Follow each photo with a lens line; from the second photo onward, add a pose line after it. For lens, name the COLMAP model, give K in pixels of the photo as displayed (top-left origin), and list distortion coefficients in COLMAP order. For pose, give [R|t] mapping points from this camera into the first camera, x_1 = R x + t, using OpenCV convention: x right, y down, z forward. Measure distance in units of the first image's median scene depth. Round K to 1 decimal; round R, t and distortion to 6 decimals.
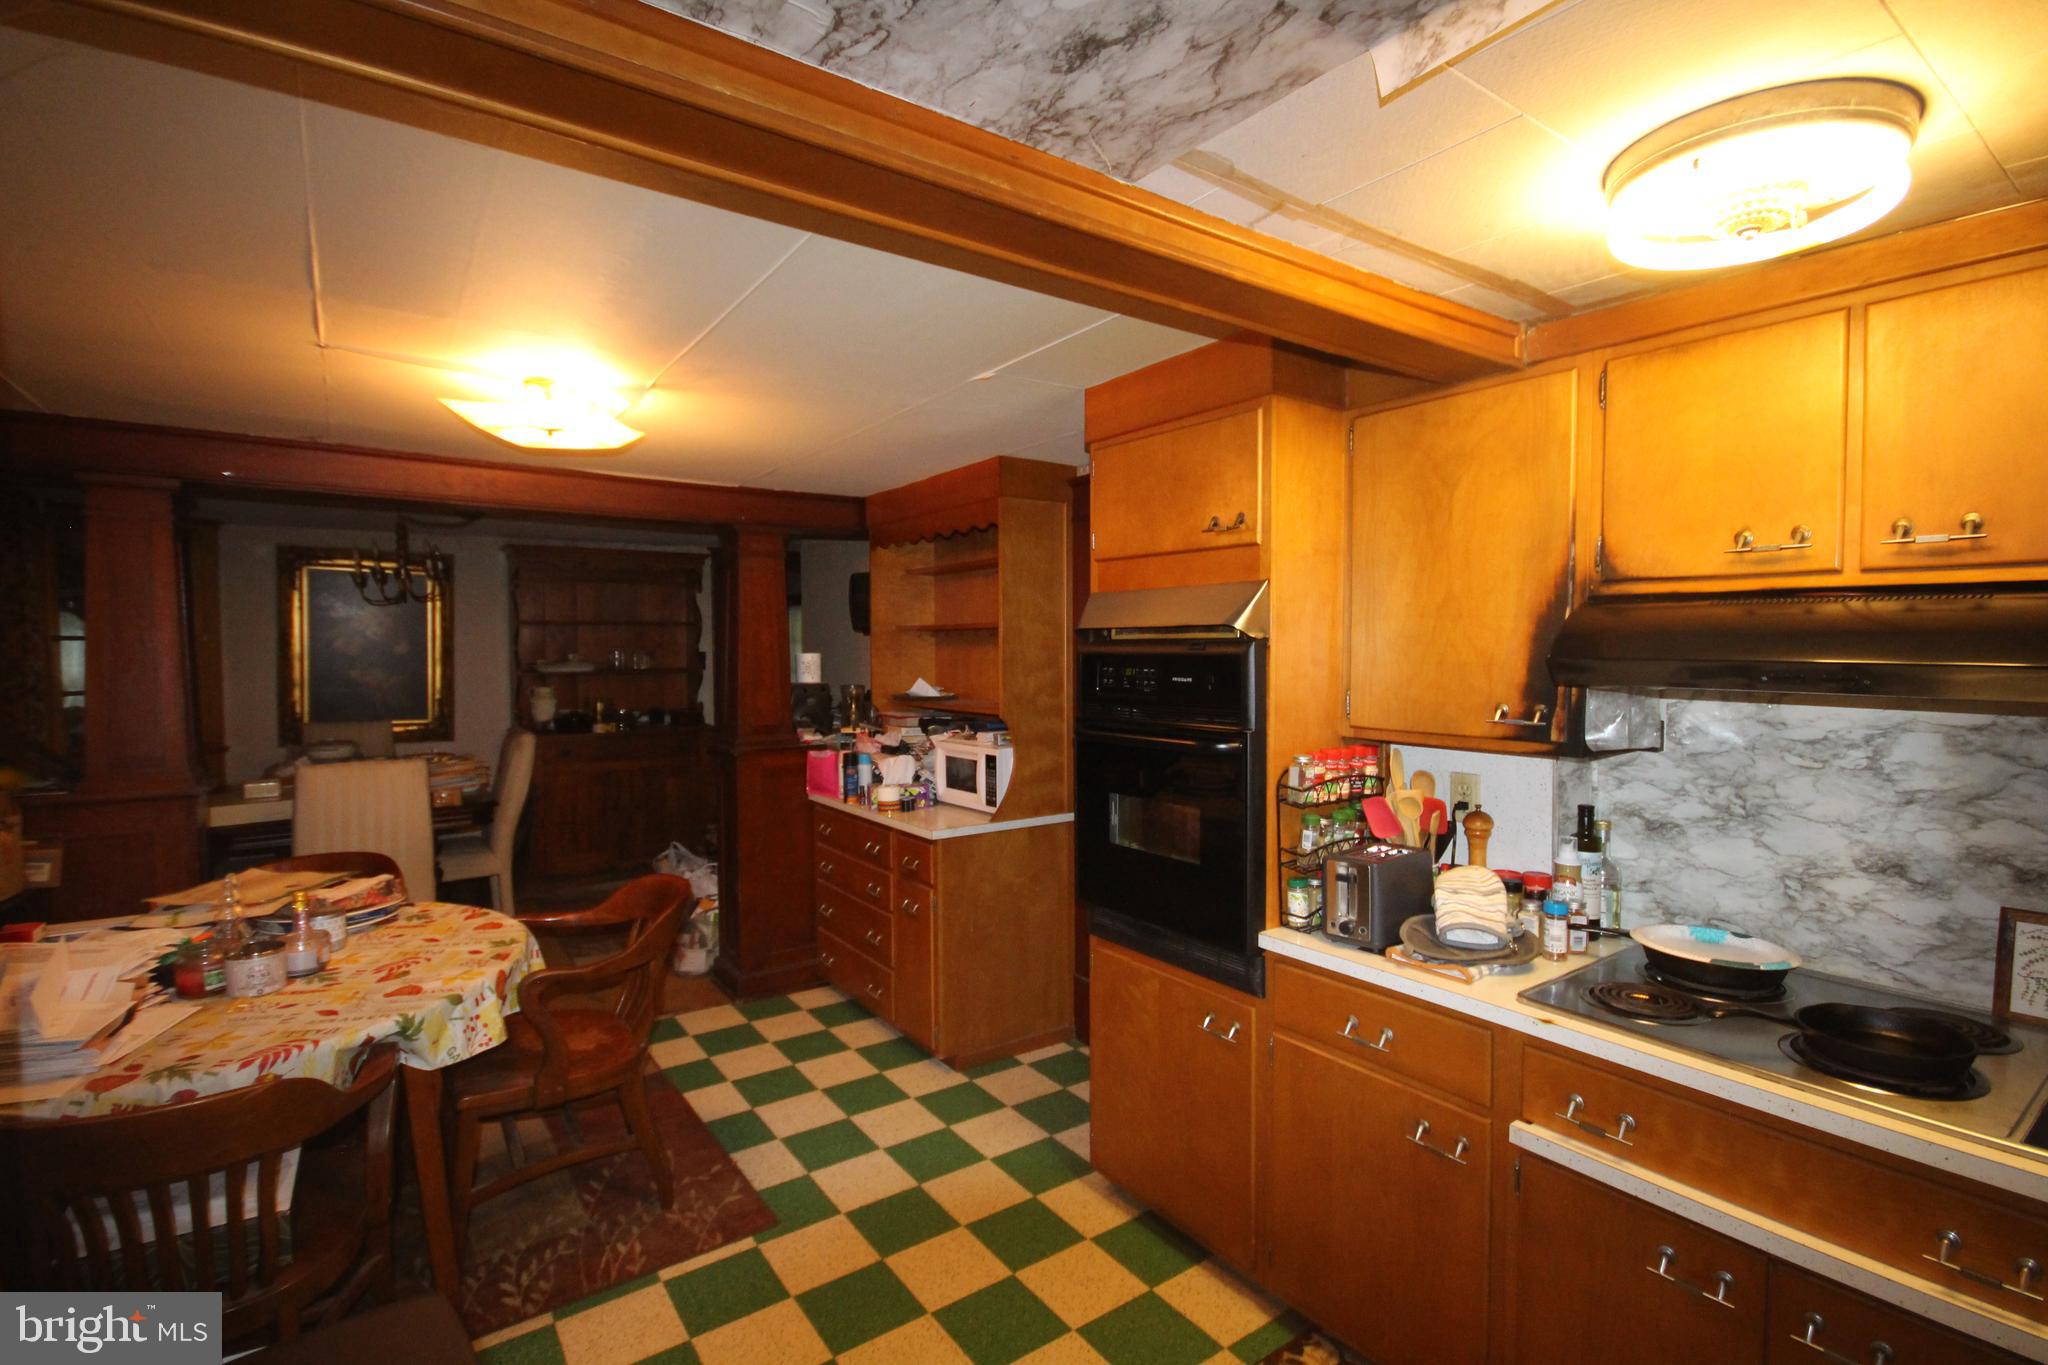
lens RADIAL K [[947.4, 0, 1027.9], [0, 947.4, 679.7], [0, 0, 1]] dist [0.014068, -0.013006]
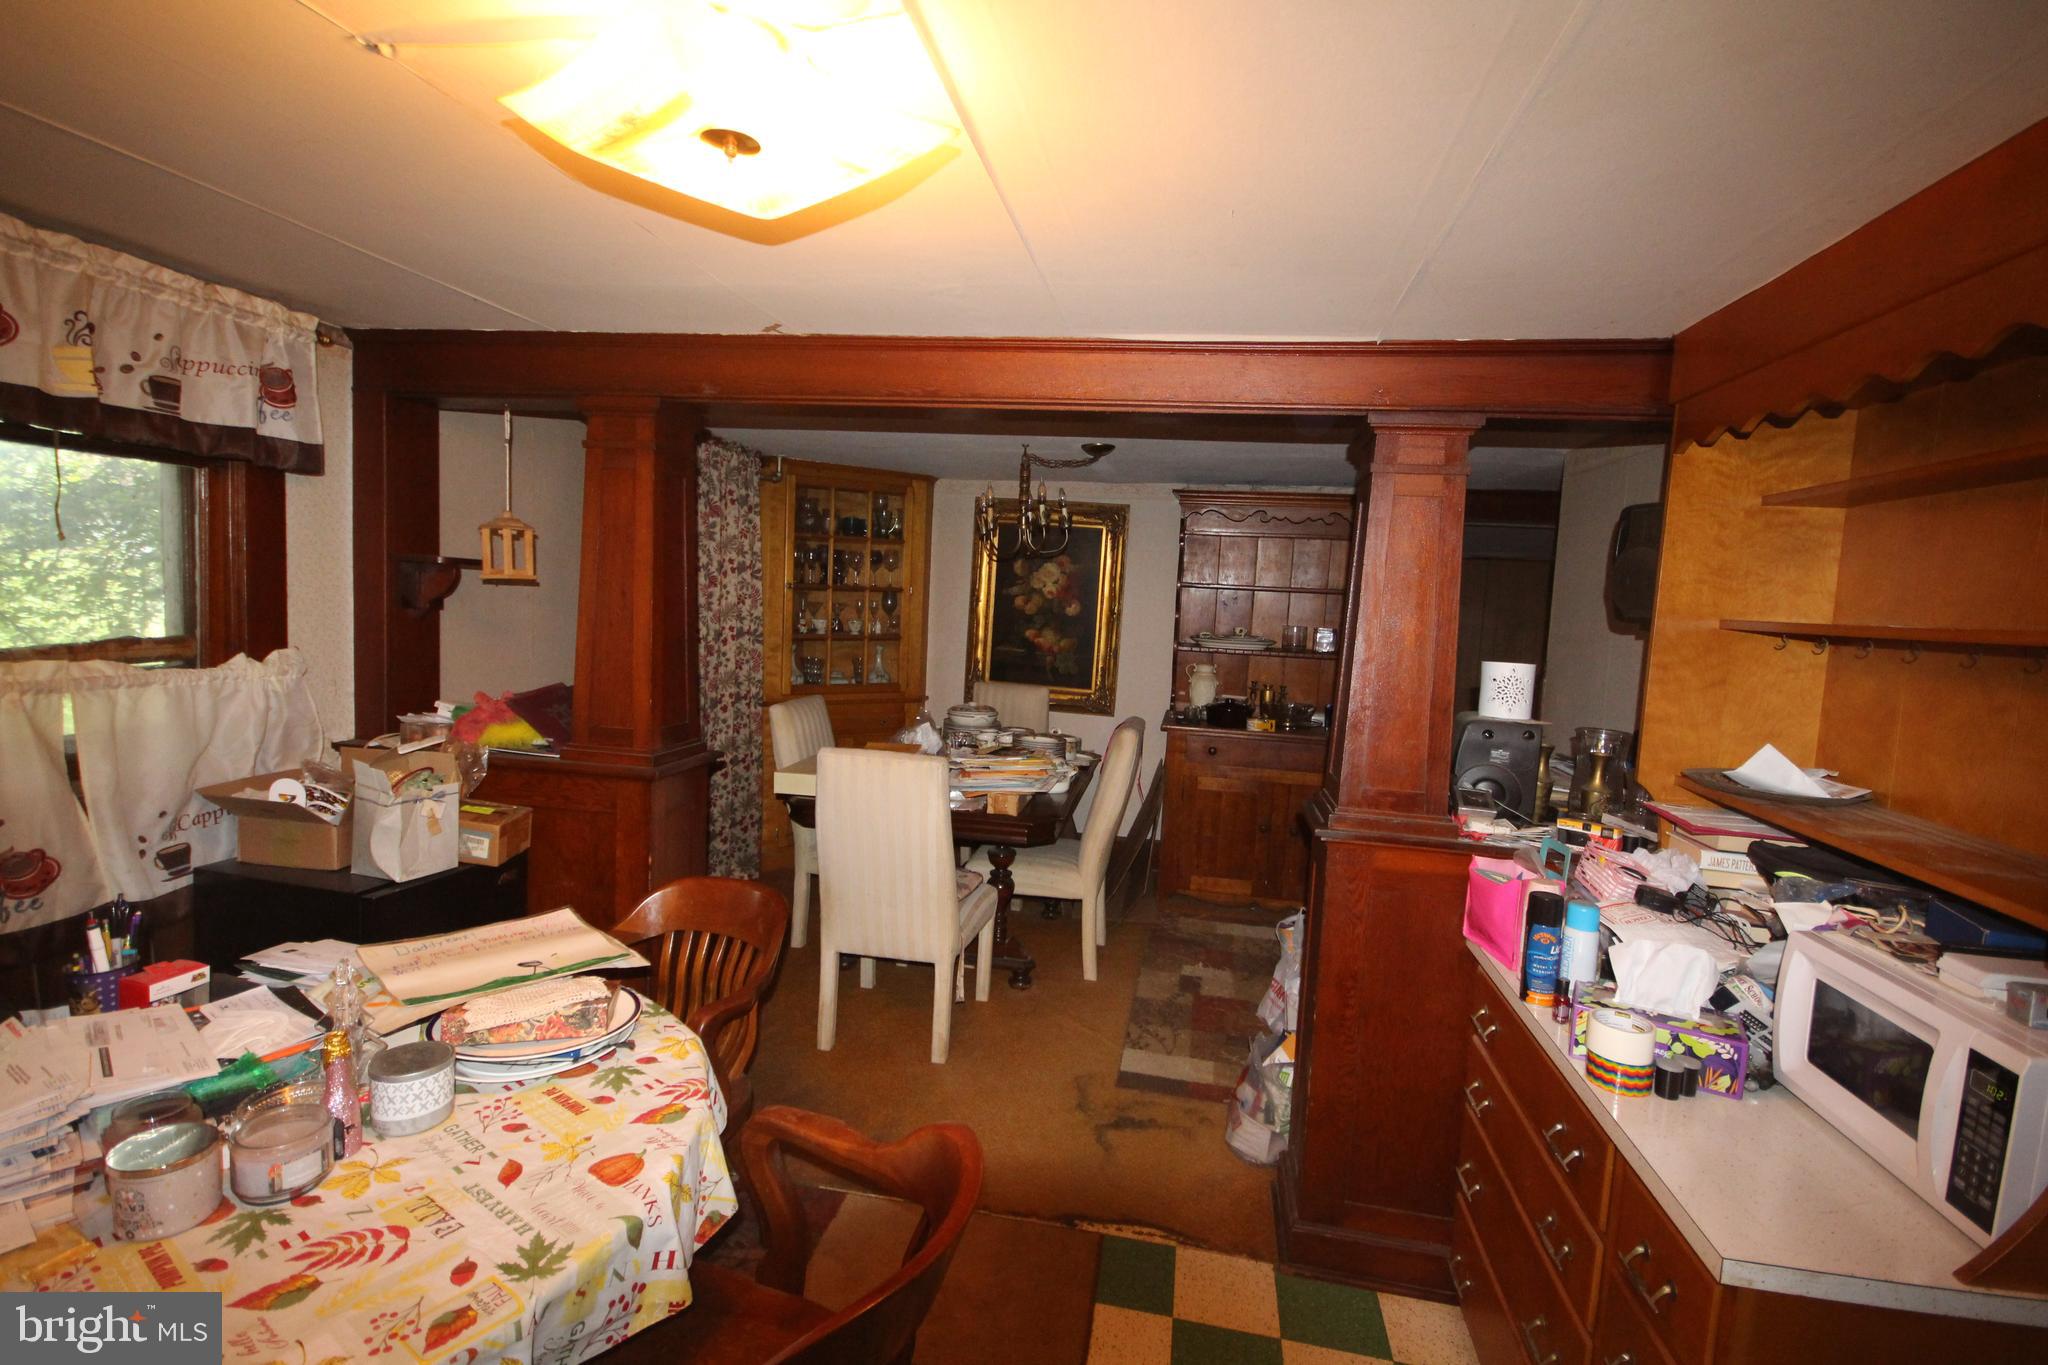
lens RADIAL K [[947.4, 0, 1027.9], [0, 947.4, 679.7], [0, 0, 1]] dist [0.014068, -0.013006]
pose [[0.690548, 0.103600, -0.715829, -0.044026], [-0.079140, 0.994569, 0.067596, -0.035893], [0.718944, 0.009972, 0.694996, 0.498871]]
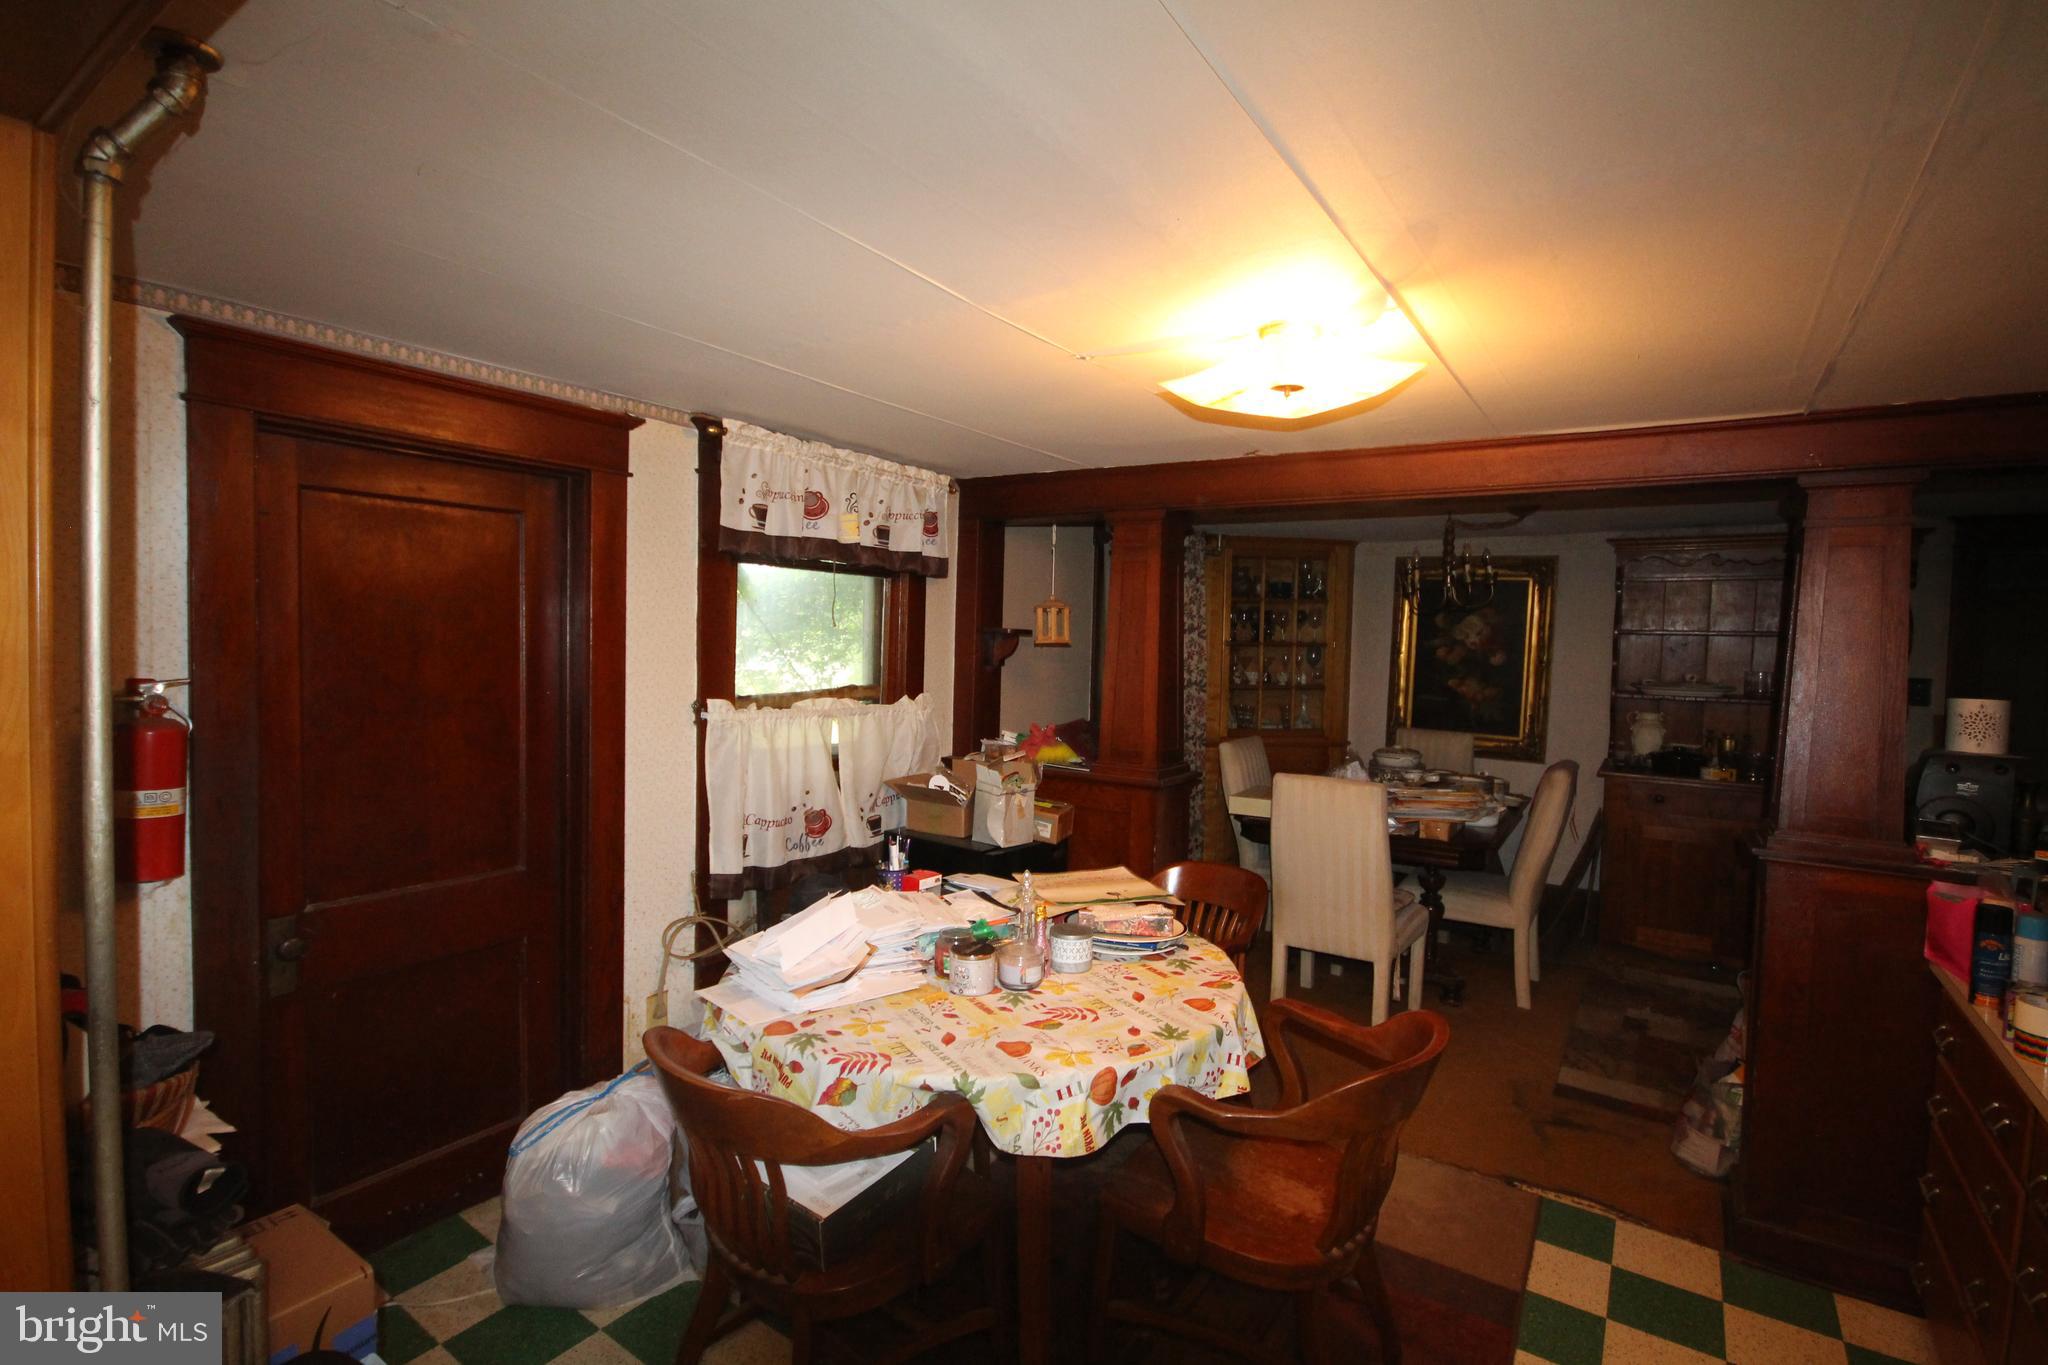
lens RADIAL K [[947.4, 0, 1027.9], [0, 947.4, 679.7], [0, 0, 1]] dist [0.014068, -0.013006]
pose [[0.349523, 0.054980, -0.935313, 0.090776], [-0.059052, 0.997585, 0.036573, -0.029012], [0.935065, 0.042449, 0.351925, 0.344671]]
